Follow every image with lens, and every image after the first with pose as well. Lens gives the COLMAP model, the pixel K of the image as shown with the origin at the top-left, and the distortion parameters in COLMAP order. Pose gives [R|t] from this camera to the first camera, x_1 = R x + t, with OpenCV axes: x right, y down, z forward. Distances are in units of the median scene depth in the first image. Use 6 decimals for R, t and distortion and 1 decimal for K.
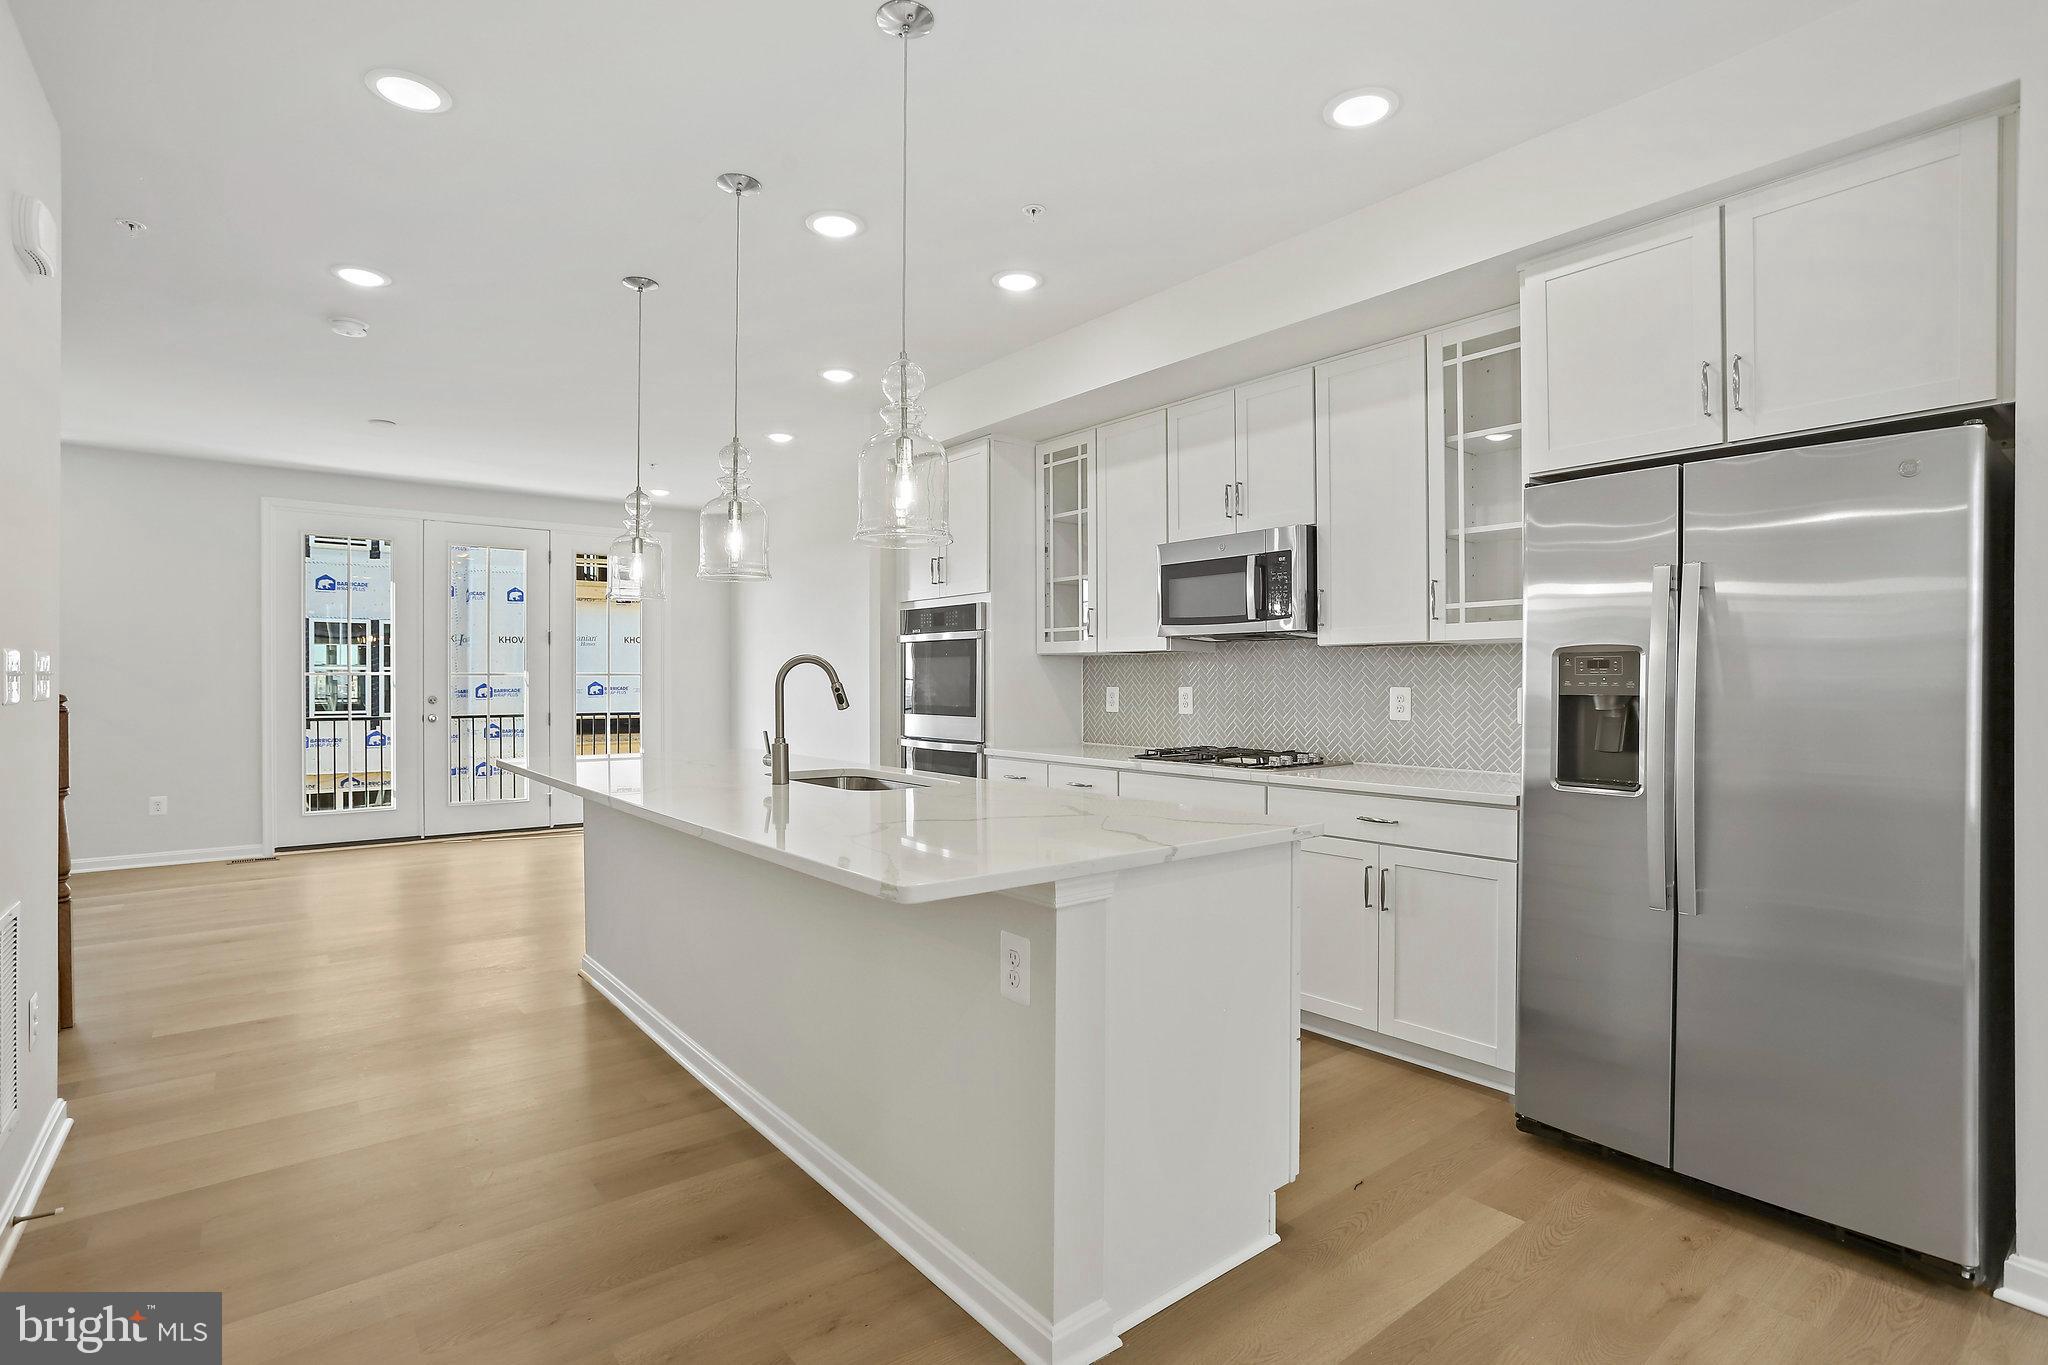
lens RADIAL K [[999.1, 0, 1029.2], [0, 999.1, 679.4], [0, 0, 1]] dist [-0.061439, 0.034621]
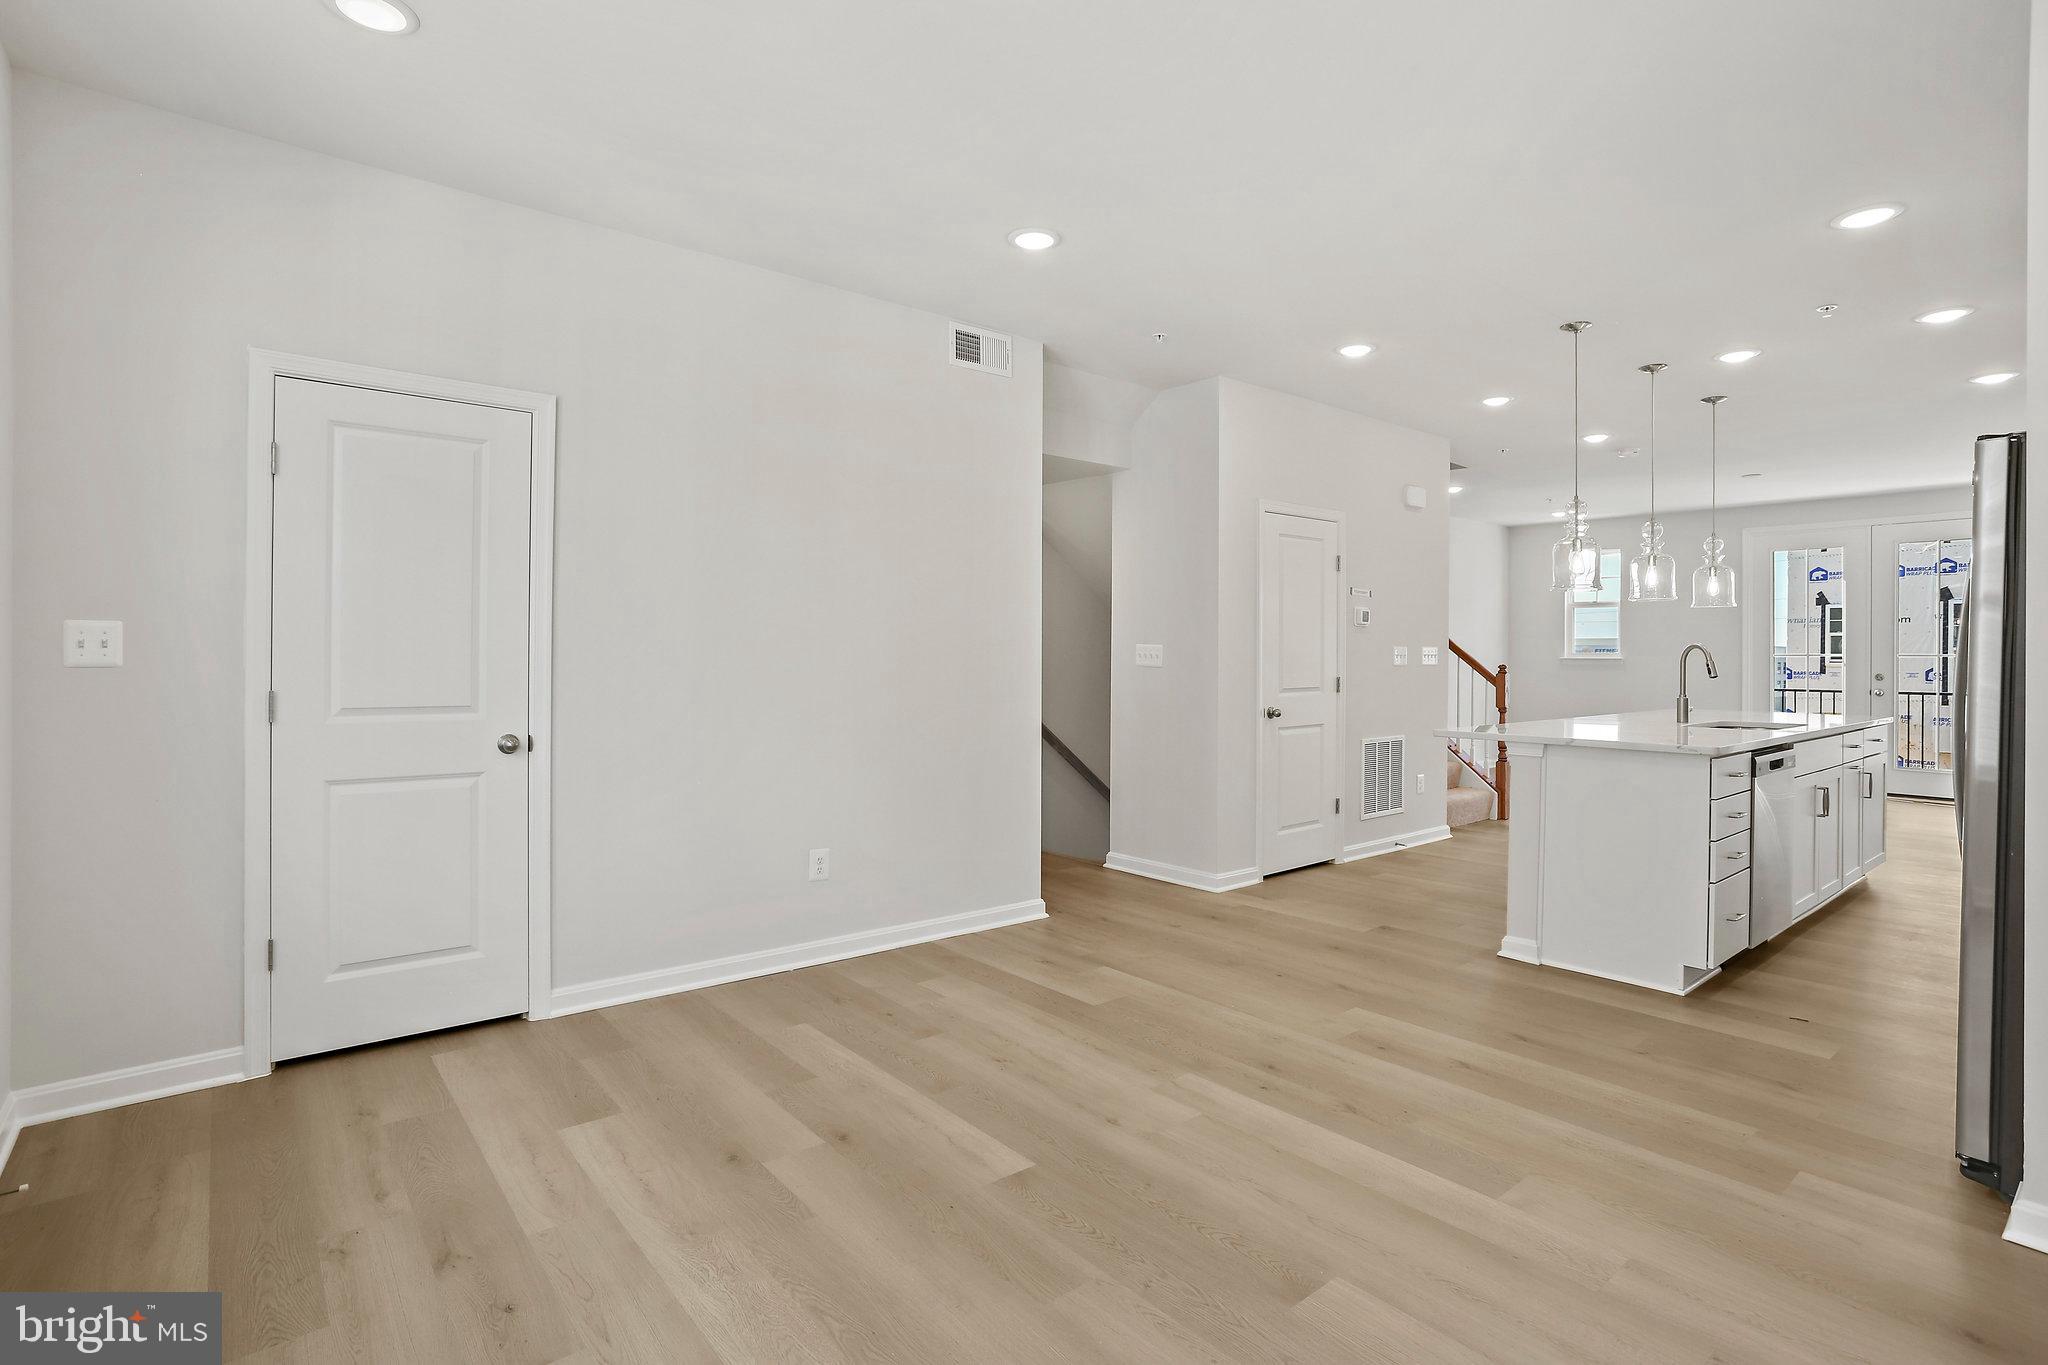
lens RADIAL K [[1004.5, 0, 1033.7], [0, 1004.5, 659.5], [0, 0, 1]] dist [-0.057340, 0.031964]
pose [[0.019517, 0.002401, -0.999807, 0.882793], [-0.003671, 0.999991, 0.002330, 0.000912], [0.999803, 0.003625, 0.019525, -0.065196]]
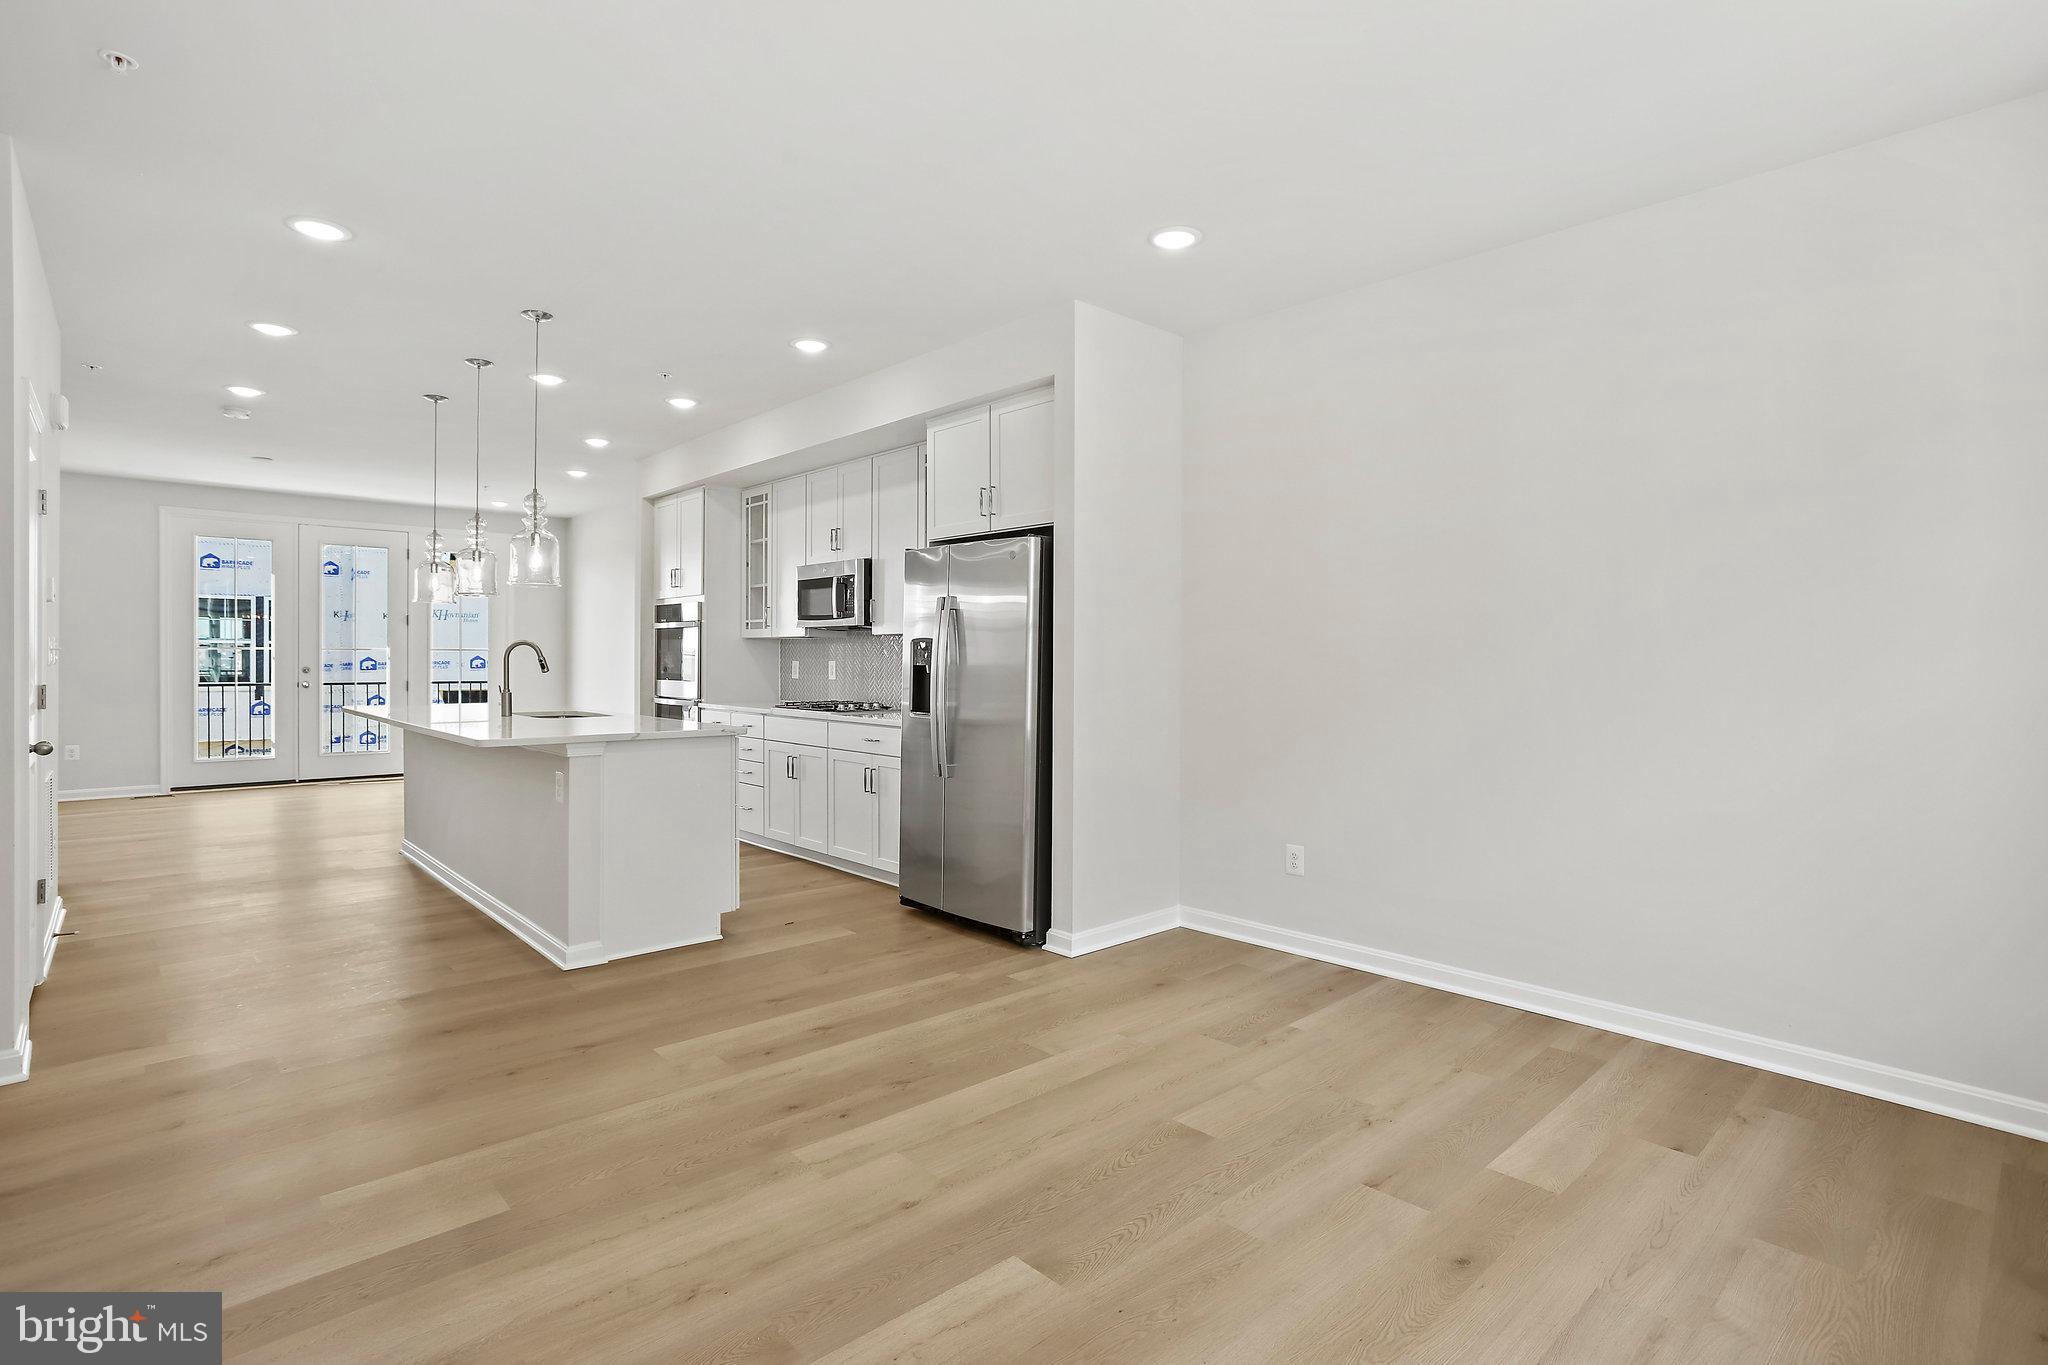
lens RADIAL K [[1004.5, 0, 1033.7], [0, 1004.5, 659.5], [0, 0, 1]] dist [-0.057340, 0.031964]
pose [[0.997010, 0.004789, 0.077119, 0.338168], [-0.005052, 0.999982, 0.003218, -0.000973], [-0.077102, -0.003598, 0.997017, -0.491465]]
